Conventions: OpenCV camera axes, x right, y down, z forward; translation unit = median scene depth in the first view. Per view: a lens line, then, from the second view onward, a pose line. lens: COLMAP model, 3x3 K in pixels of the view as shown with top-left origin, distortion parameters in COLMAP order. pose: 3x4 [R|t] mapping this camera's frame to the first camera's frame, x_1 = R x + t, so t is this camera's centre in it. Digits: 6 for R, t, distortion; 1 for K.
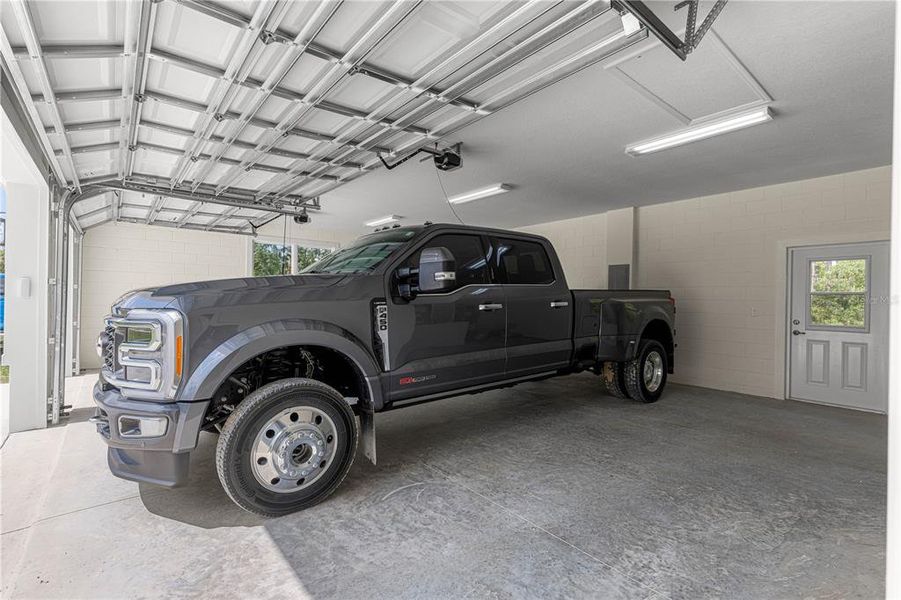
lens RADIAL K [[405.1, 0, 453.7], [0, 405.1, 297.0], [0, 0, 1]] dist [0.000912, 0.000199]
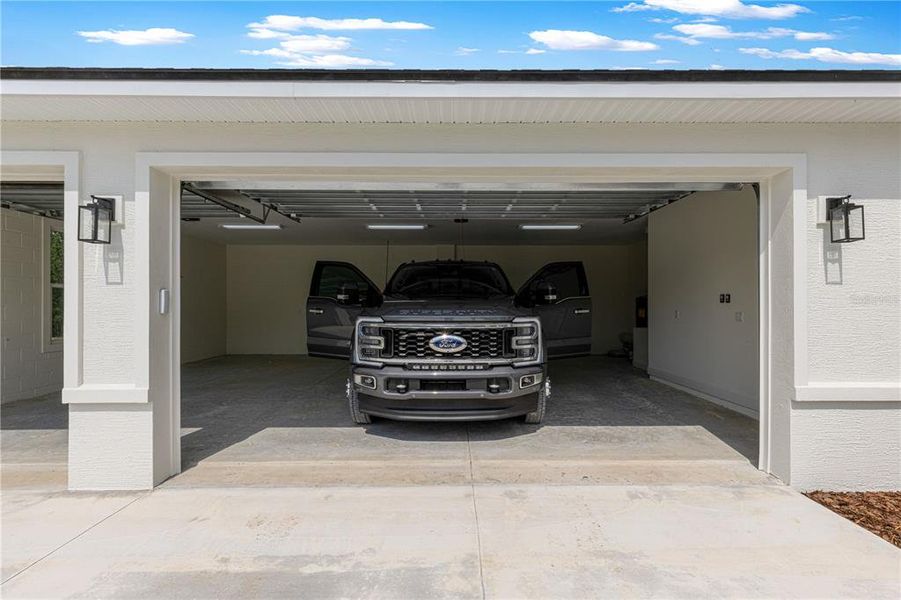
lens RADIAL K [[402.1, 0, 454.6], [0, 402.1, 307.1], [0, 0, 1]] dist [0.002498, 0.000153]
pose [[0.630713, -0.012085, 0.775922, -1.594647], [0.002633, 0.999906, 0.013434, -0.024930], [-0.776011, -0.006430, 0.630686, 0.081801]]
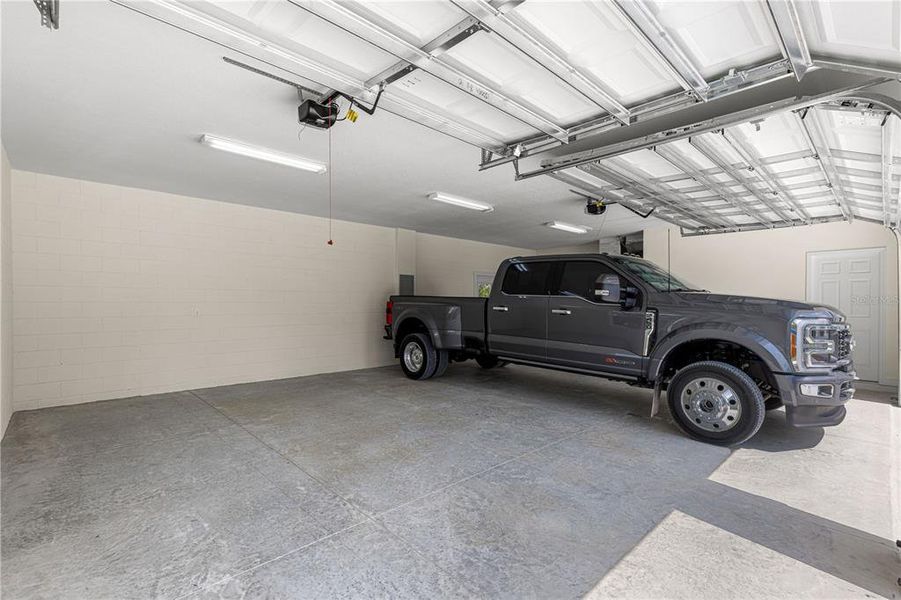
lens RADIAL K [[415.7, 0, 455.3], [0, 415.7, 305.5], [0, 0, 1]] dist [0.002683, 0.000095]
pose [[-0.060637, -0.017036, 0.998014, -1.886592], [-0.011591, 0.999799, 0.016362, -0.024208], [-0.998093, -0.010575, -0.060823, 2.084036]]
